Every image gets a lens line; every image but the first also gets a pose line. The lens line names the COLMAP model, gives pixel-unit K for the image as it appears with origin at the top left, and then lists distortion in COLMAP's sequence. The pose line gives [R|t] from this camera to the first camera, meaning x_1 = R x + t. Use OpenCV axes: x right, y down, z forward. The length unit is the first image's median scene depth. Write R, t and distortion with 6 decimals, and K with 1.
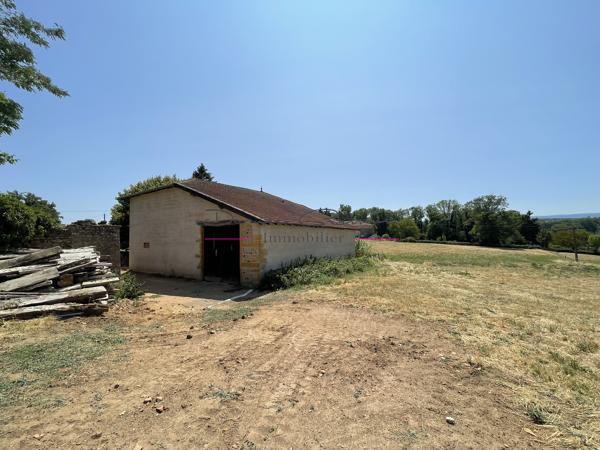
lens RADIAL K [[238.3, 0, 300.0], [0, 238.3, 226.7], [0, 0, 1]] dist [-0.001215, -0.000222]
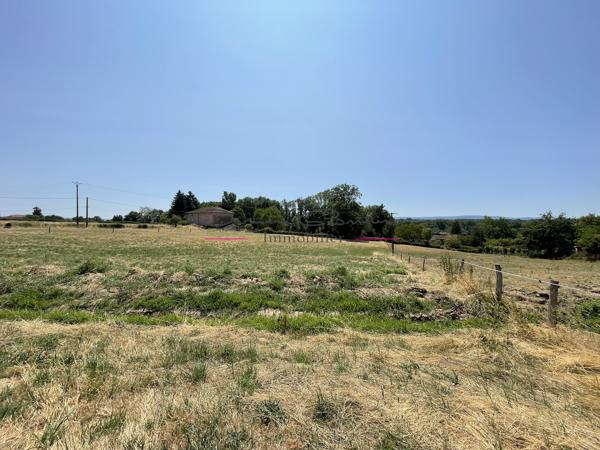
lens RADIAL K [[238.3, 0, 299.0], [0, 238.3, 223.6], [0, 0, 1]] dist [-0.001215, -0.000222]
pose [[0.946508, 0.032222, 0.321067, 0.304565], [-0.034989, 0.999384, 0.002851, 0.026362], [-0.320778, -0.013933, 0.947052, 0.149149]]
